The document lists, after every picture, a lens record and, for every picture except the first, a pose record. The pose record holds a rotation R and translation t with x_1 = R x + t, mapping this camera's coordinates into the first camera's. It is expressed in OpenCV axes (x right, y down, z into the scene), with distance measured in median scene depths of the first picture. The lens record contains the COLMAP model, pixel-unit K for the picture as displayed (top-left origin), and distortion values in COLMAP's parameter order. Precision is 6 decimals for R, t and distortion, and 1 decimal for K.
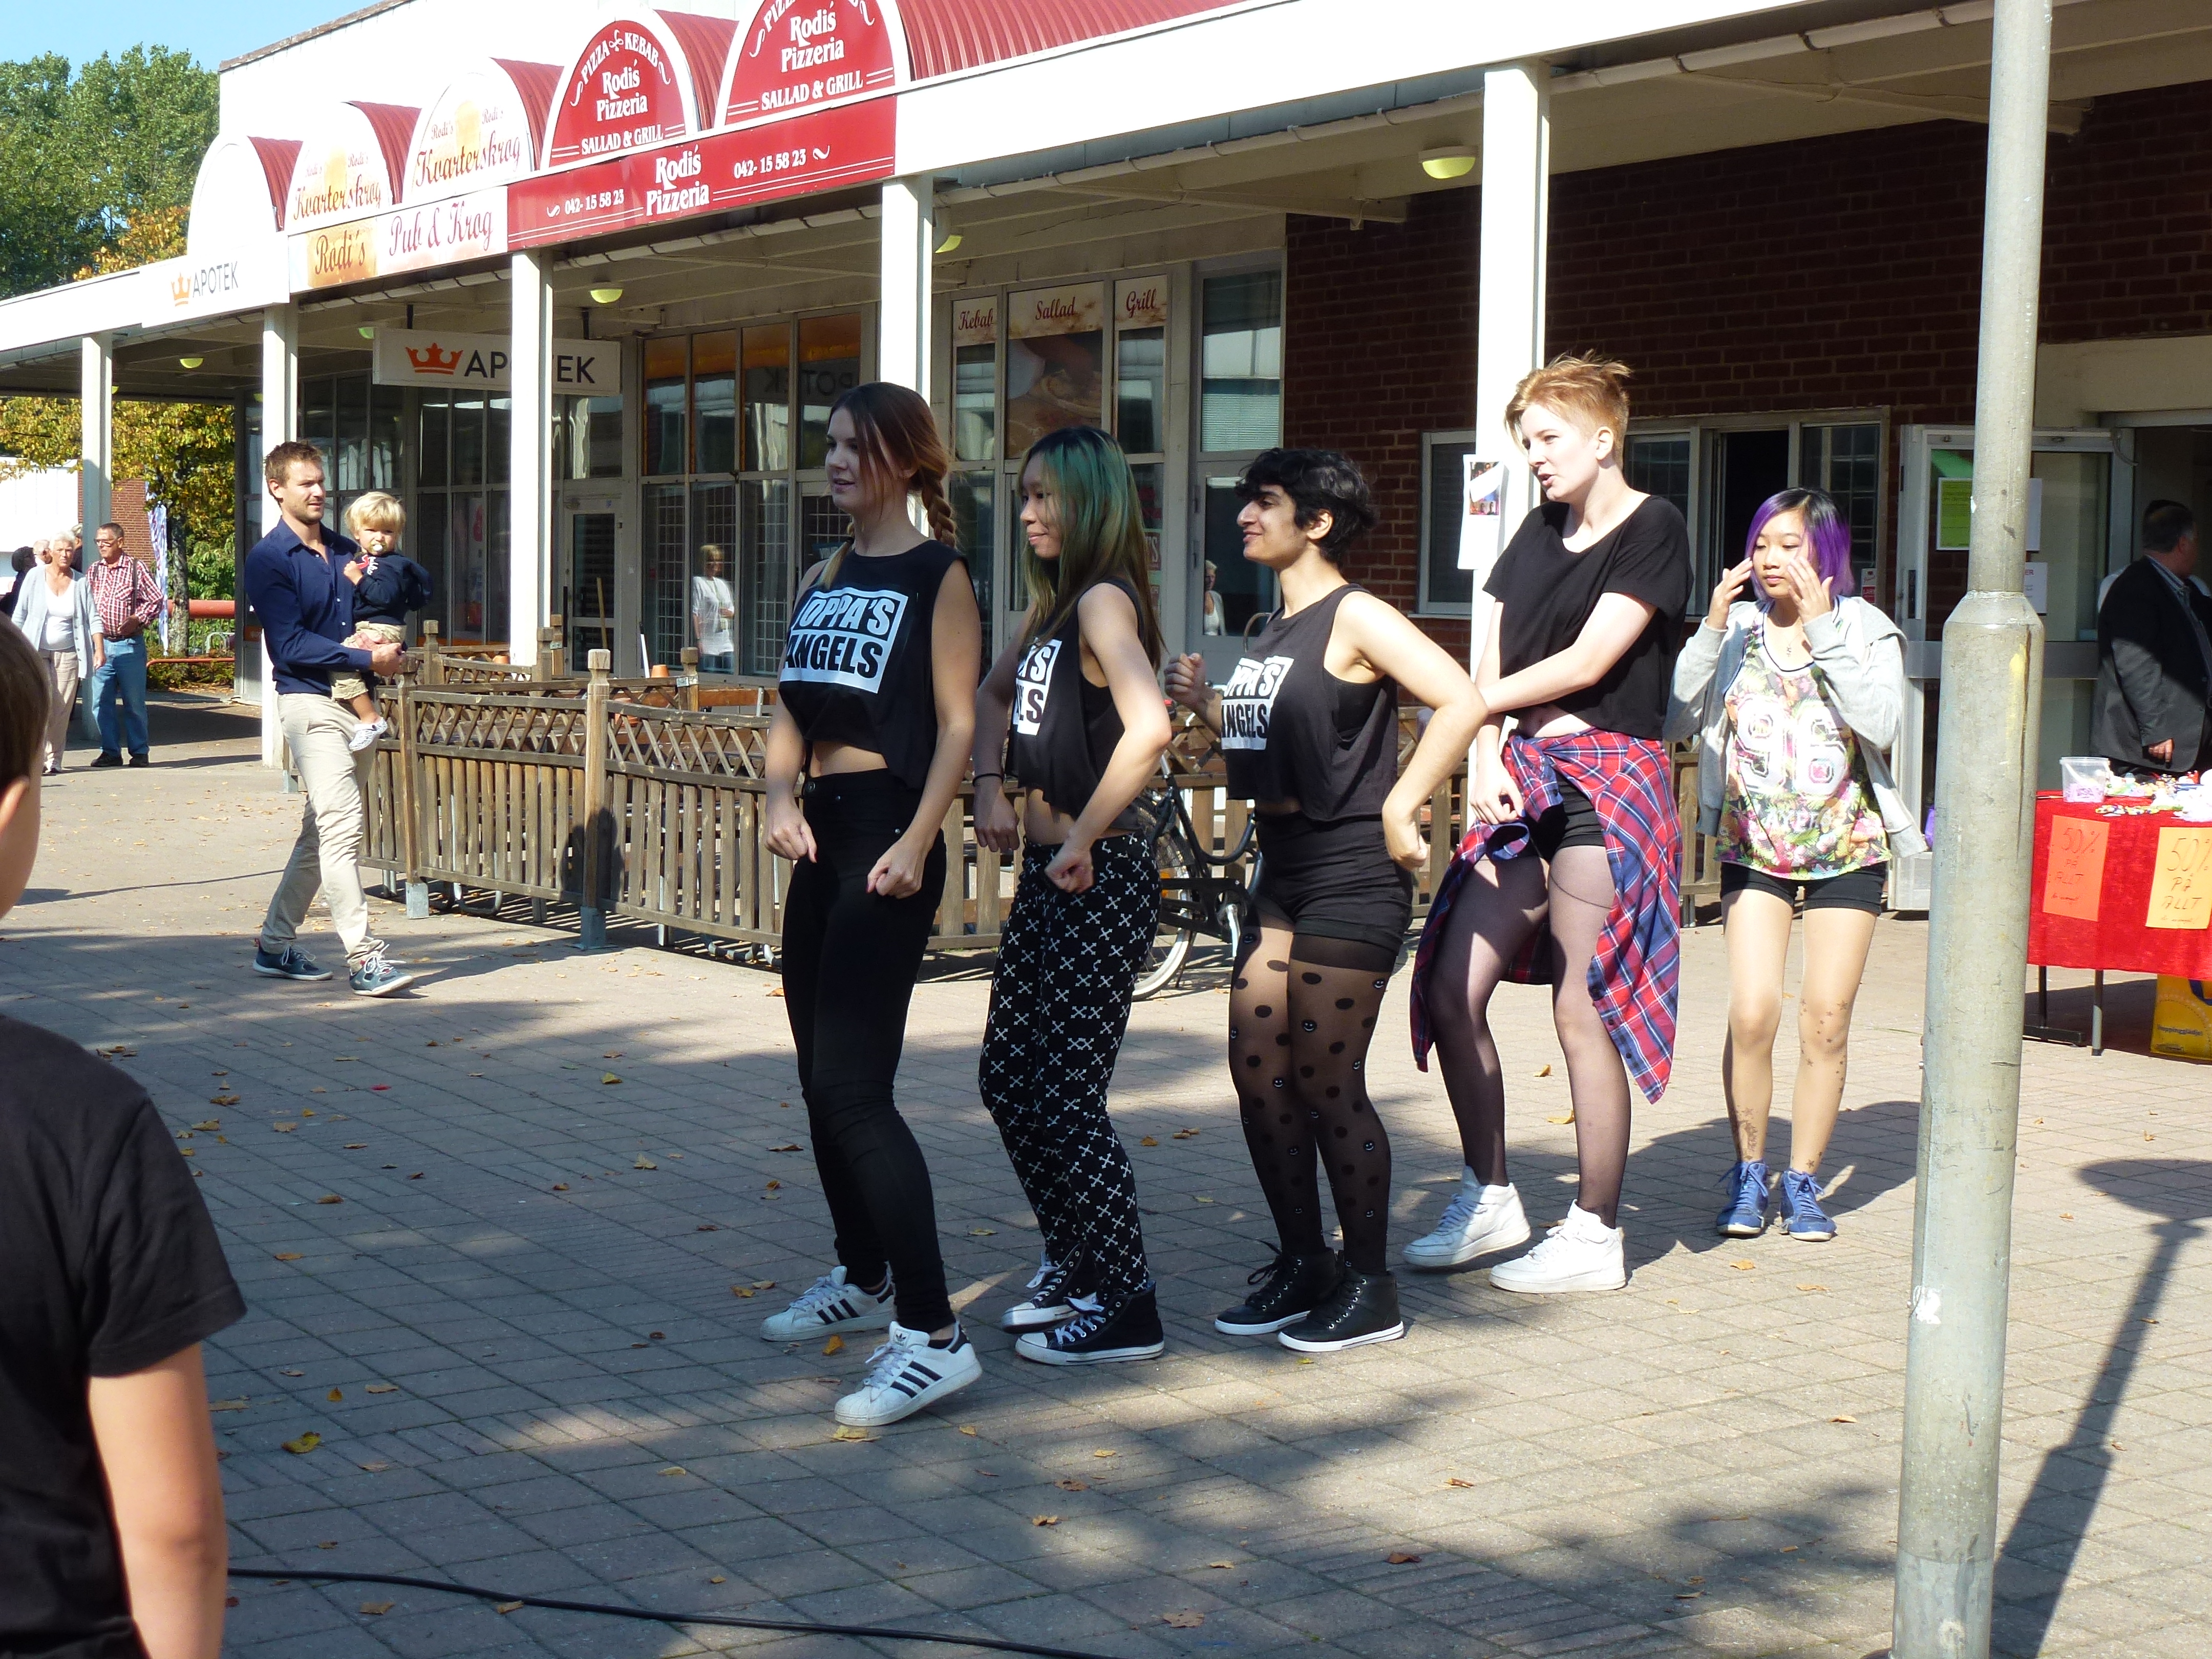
lens RADIAL K [[3248.4, 0, 1107.7], [0, 3248.4, 826.1], [0, 0, 1]] dist [-0.043147, 0.000000]
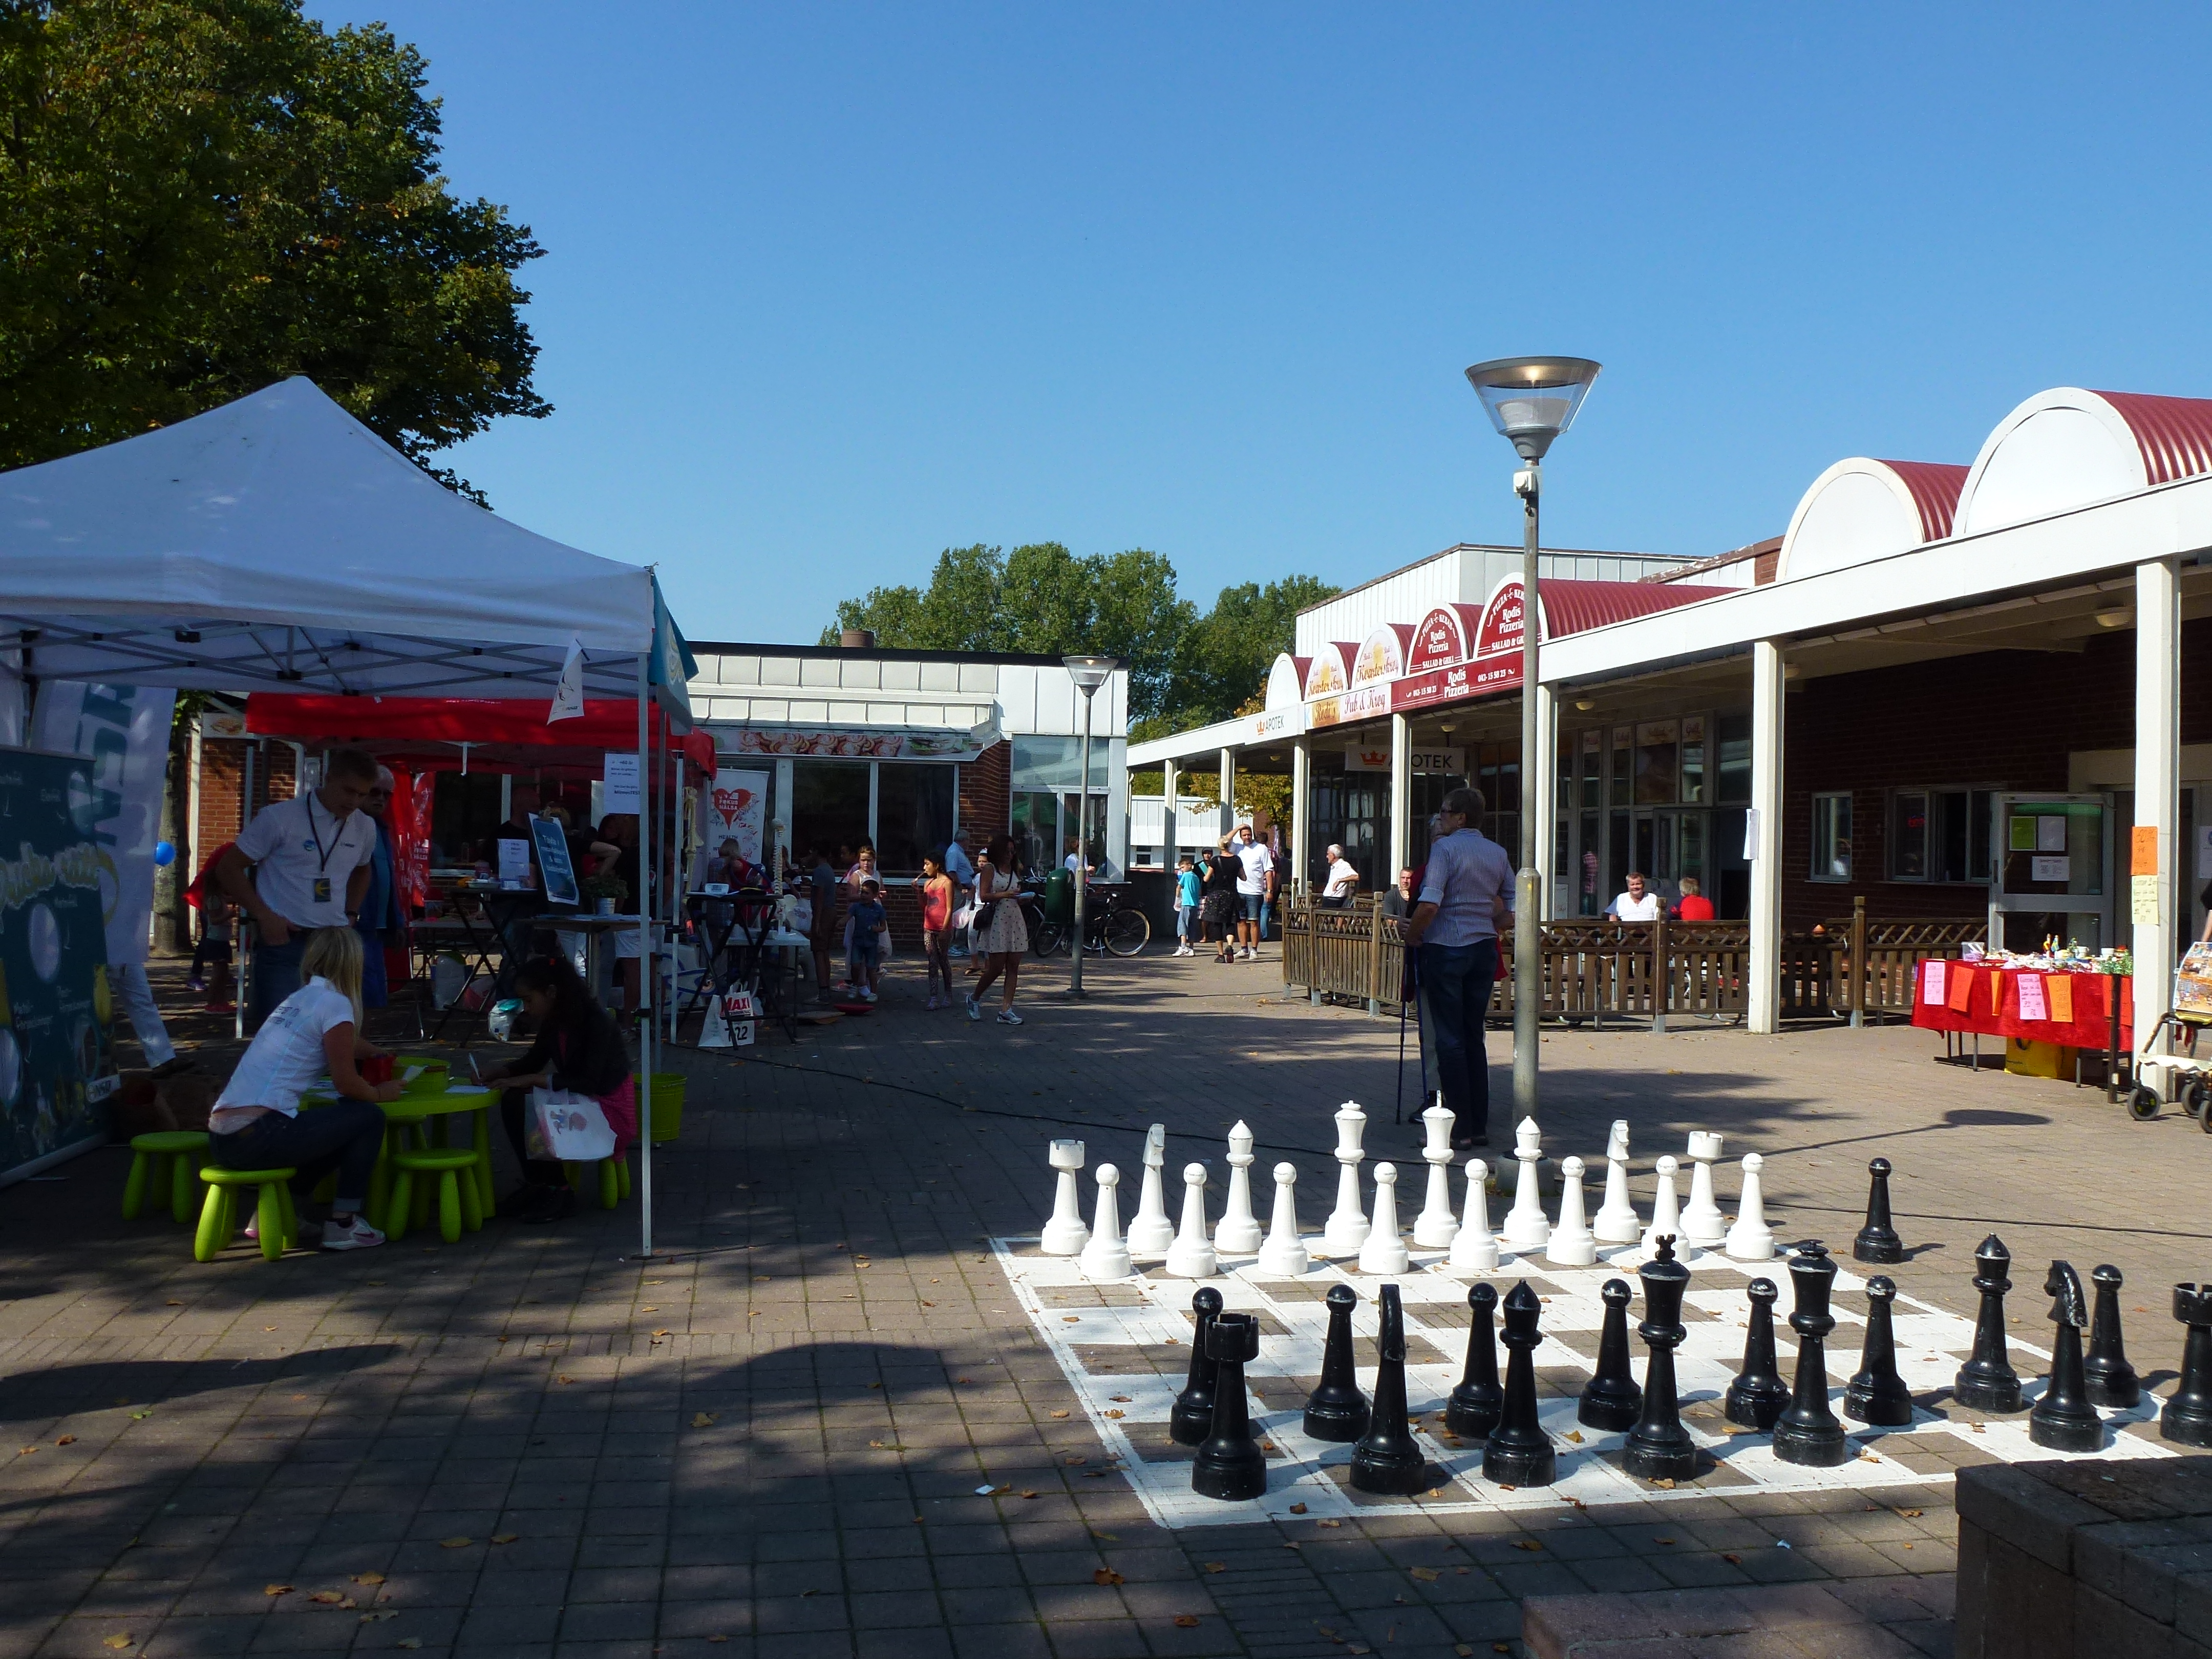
lens RADIAL K [[1885.5, 0, 1111.9], [0, 1885.5, 822.8], [0, 0, 1]] dist [-0.016377, -0.015461]
pose [[0.925133, -0.002803, -0.379632, 0.133290], [-0.033934, 0.995359, -0.090046, 0.019669], [0.378123, 0.096187, 0.920745, -0.256785]]
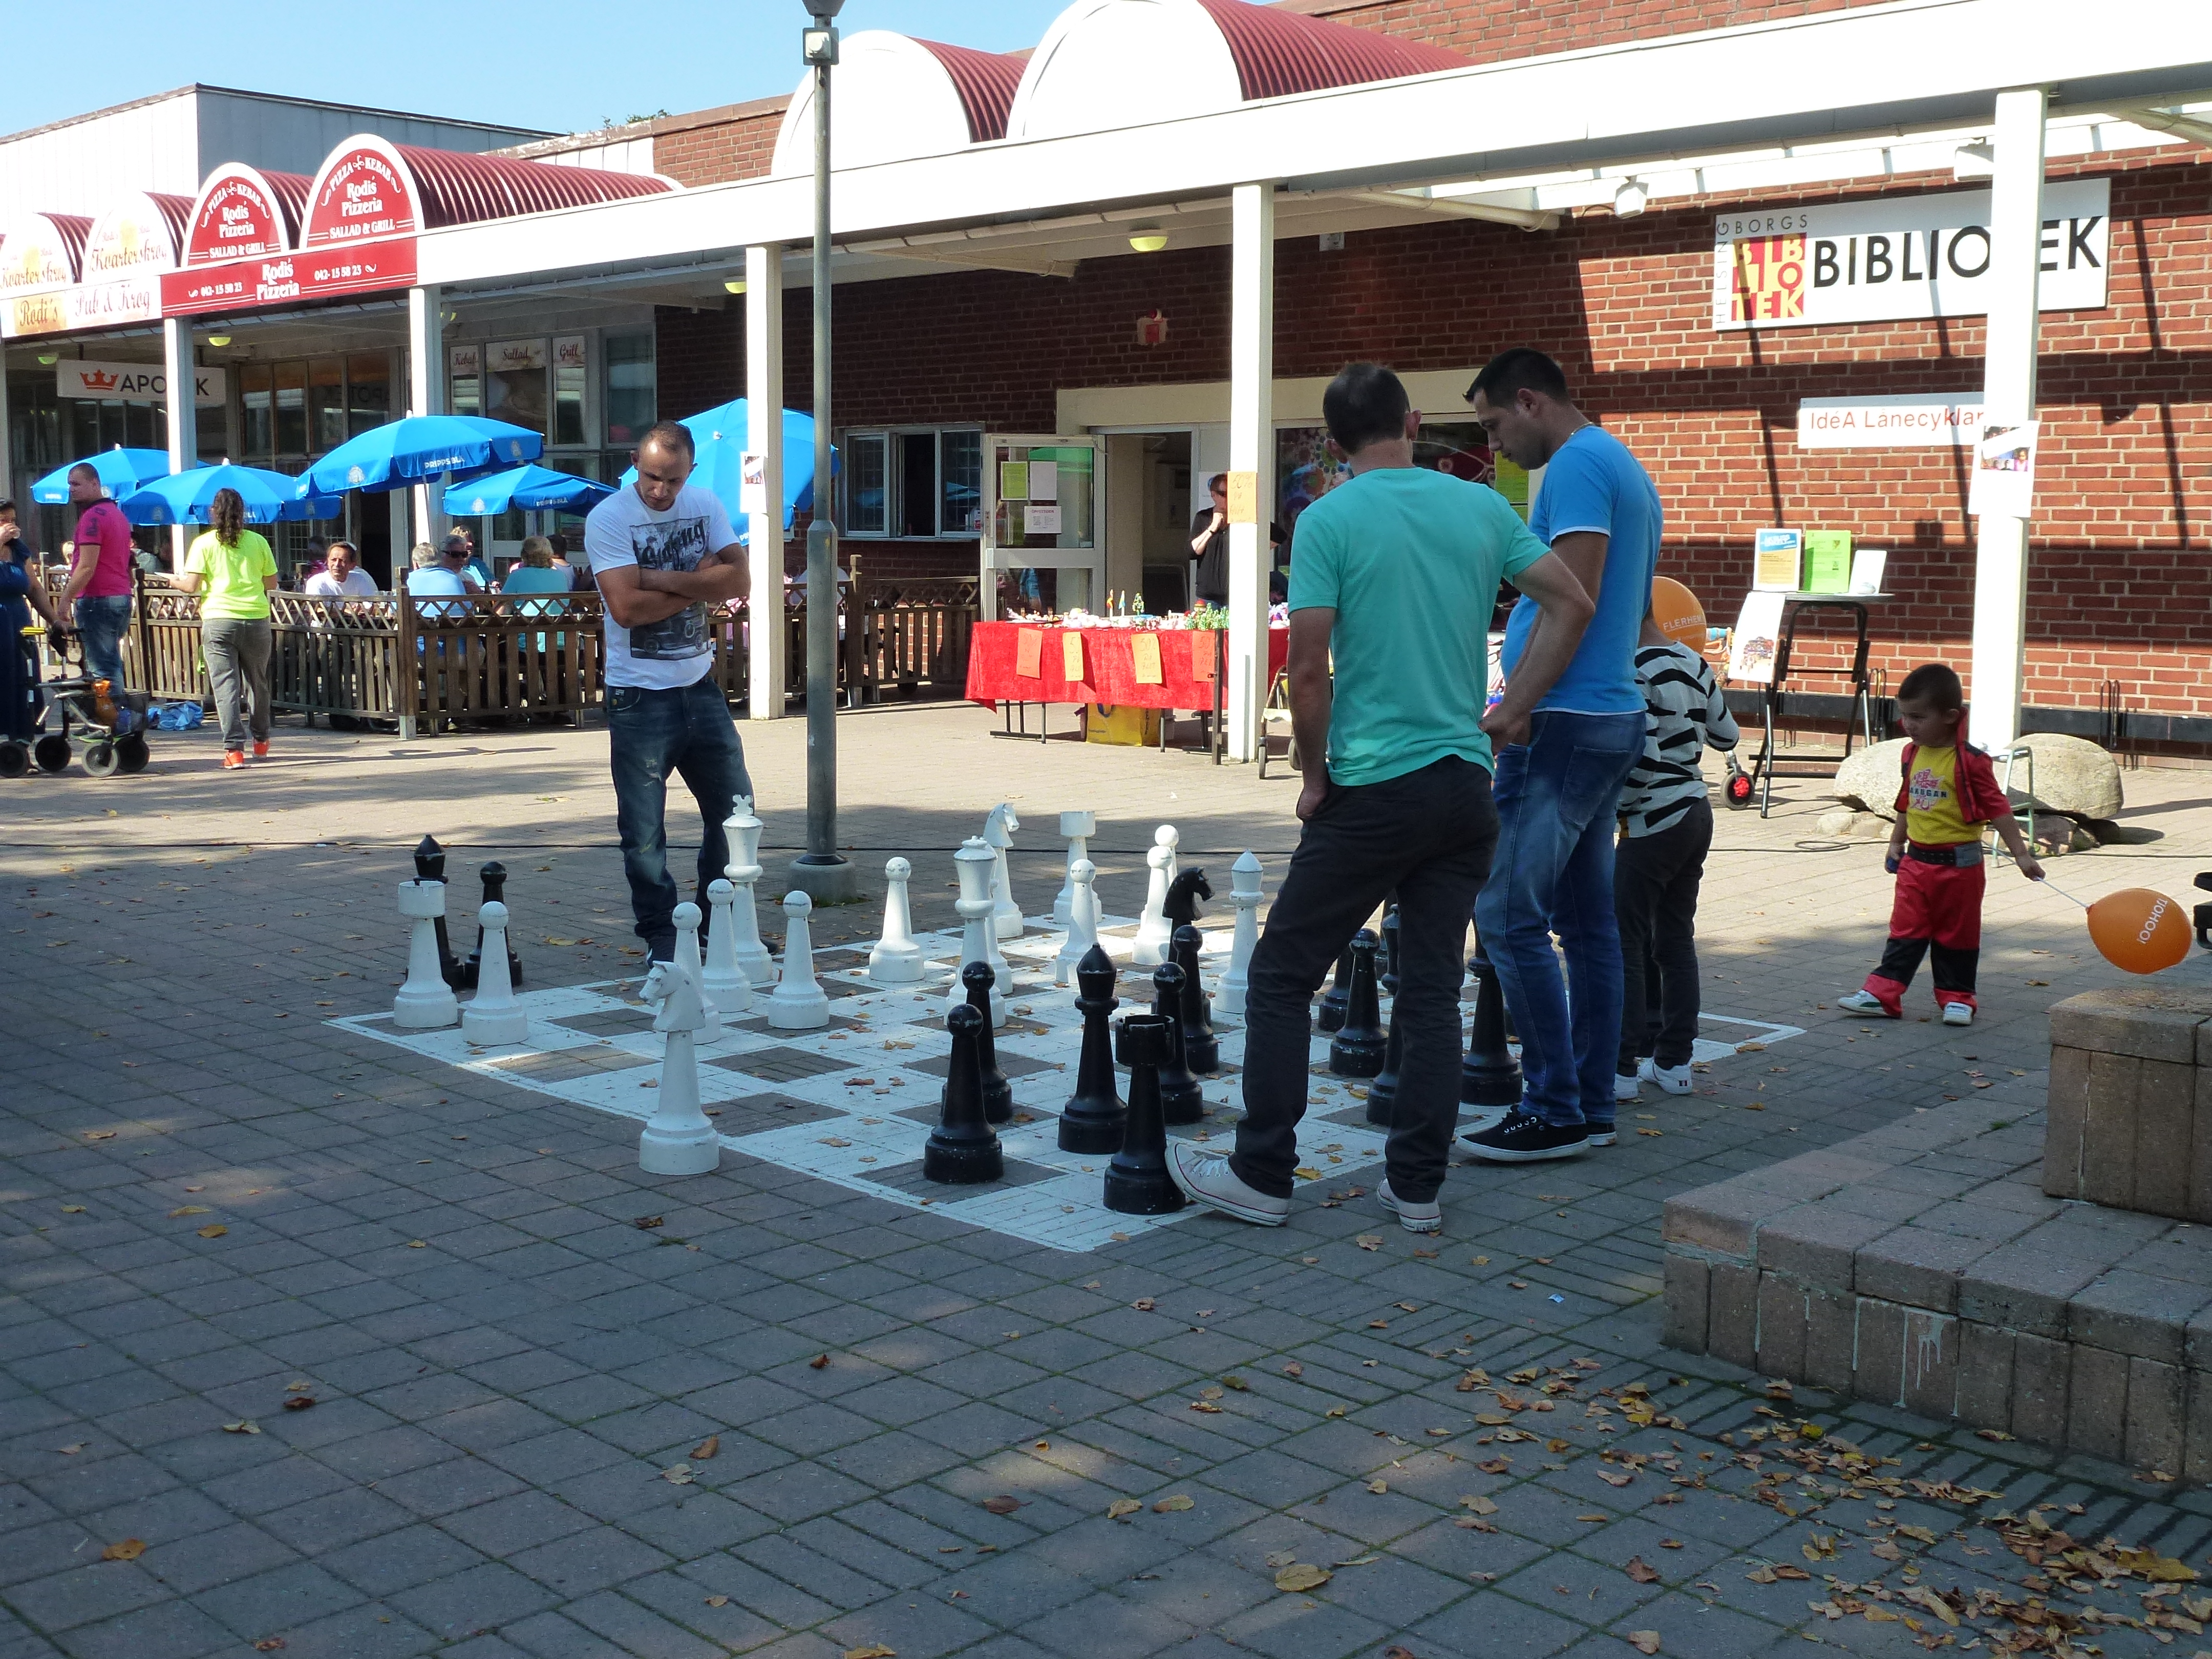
lens RADIAL K [[2427.9, 0, 1103.6], [0, 2427.9, 832.7], [0, 0, 1]] dist [-0.020001, 0.000000]
pose [[0.976230, -0.035309, 0.213842, 0.003849], [0.024159, 0.998220, 0.054529, 0.023576], [-0.215386, -0.048066, 0.975345, -0.292562]]
